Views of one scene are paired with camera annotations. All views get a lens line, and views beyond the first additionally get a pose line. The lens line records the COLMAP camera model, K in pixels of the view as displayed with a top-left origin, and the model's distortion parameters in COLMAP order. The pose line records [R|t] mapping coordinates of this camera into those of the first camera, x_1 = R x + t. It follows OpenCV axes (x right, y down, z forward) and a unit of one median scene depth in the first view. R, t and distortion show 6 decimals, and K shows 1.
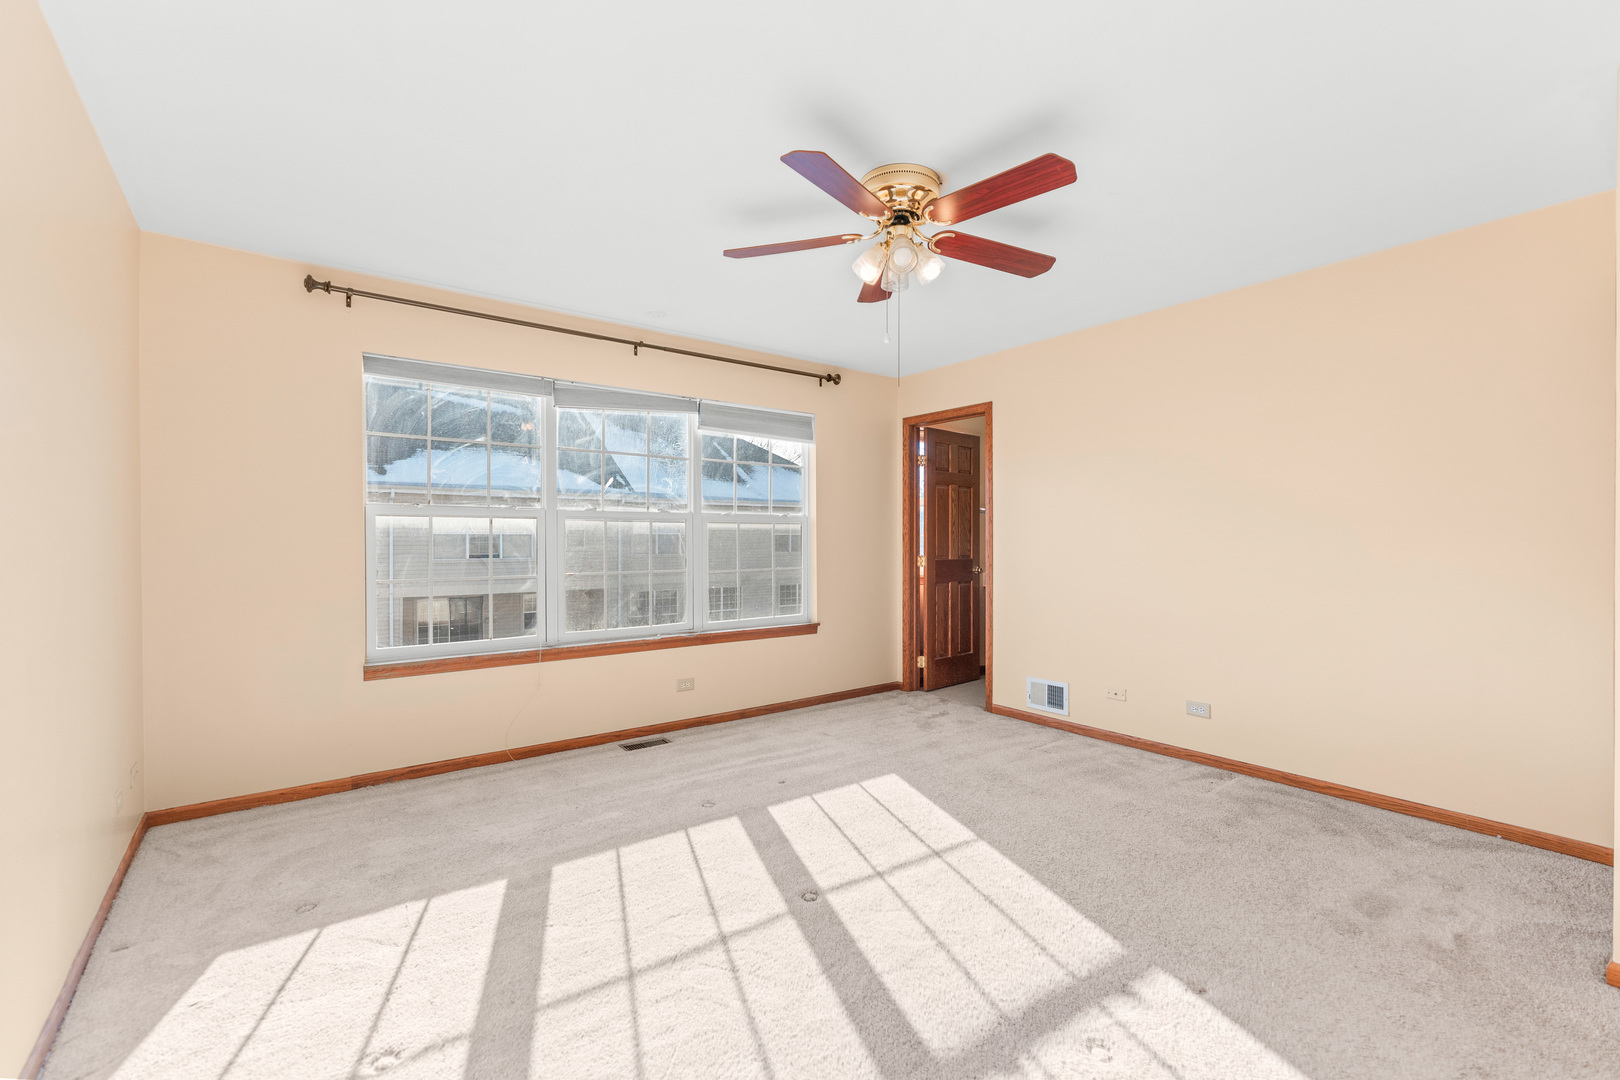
lens RADIAL K [[651.7, 0, 808.1], [0, 651.7, 546.9], [0, 0, 1]] dist [0.000618, 0.000129]
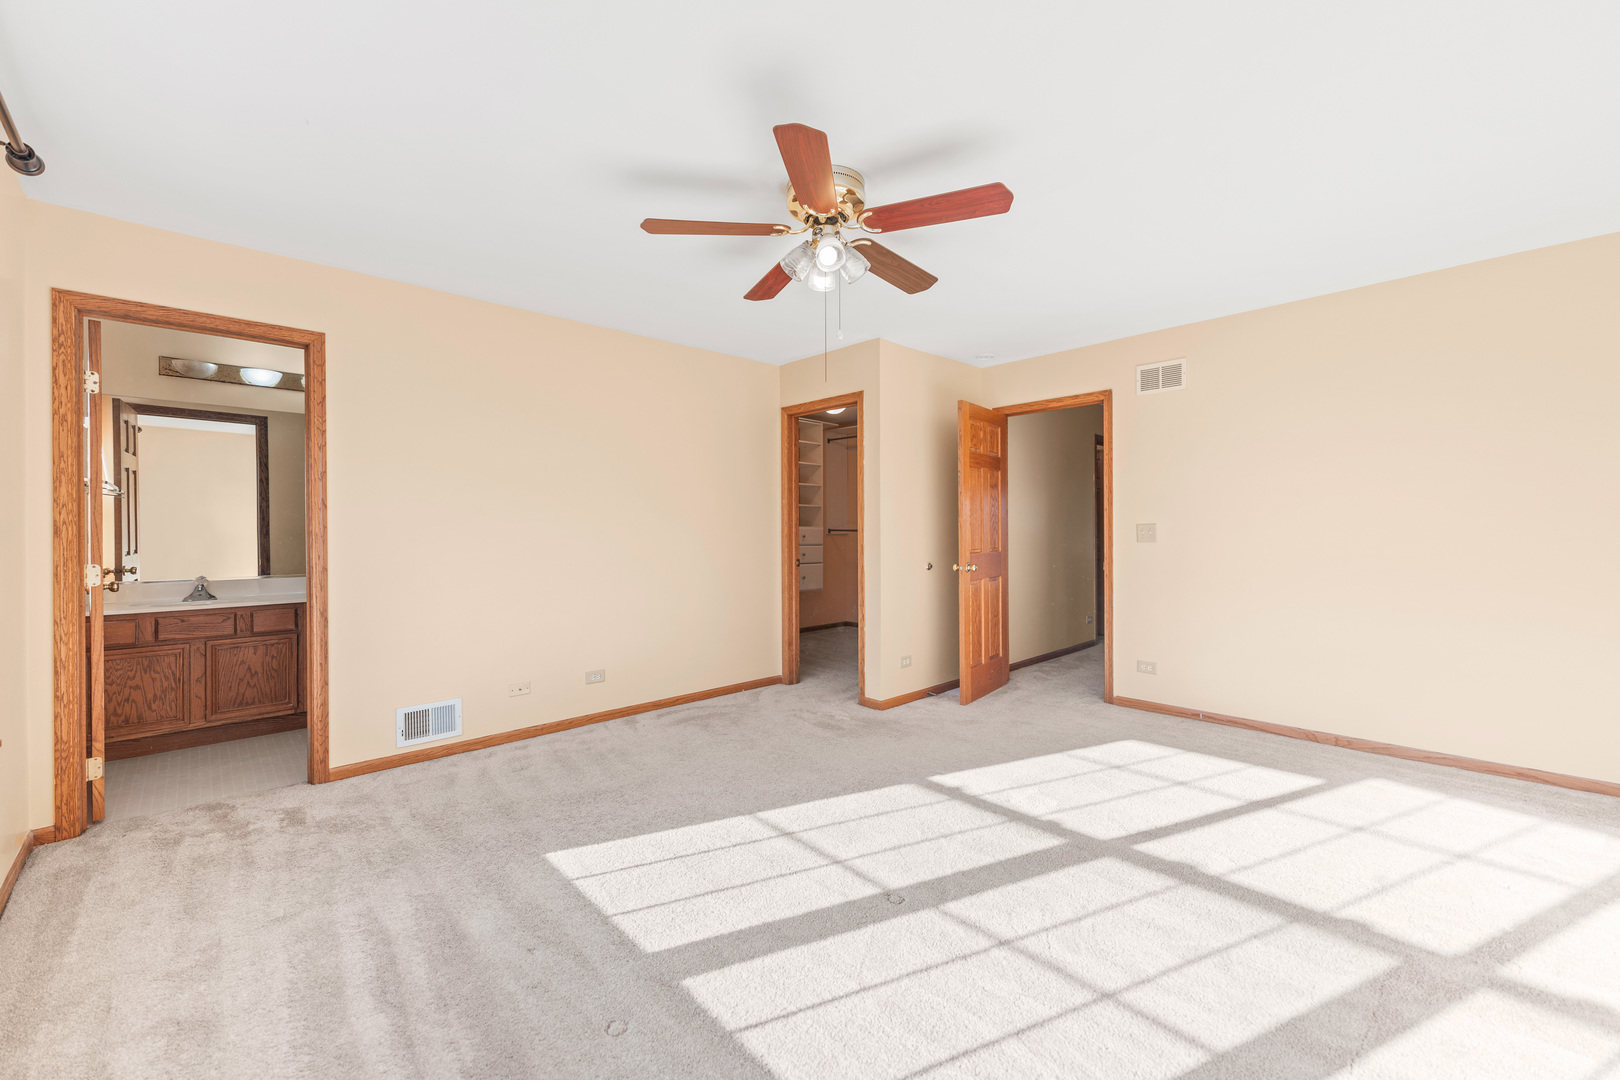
lens RADIAL K [[651.7, 0, 808.1], [0, 651.7, 546.9], [0, 0, 1]] dist [0.000618, 0.000129]
pose [[-0.076928, -0.031750, 0.996531, -0.715708], [0.019217, 0.999260, 0.033321, -0.004242], [-0.996851, 0.021714, -0.076261, 0.934688]]
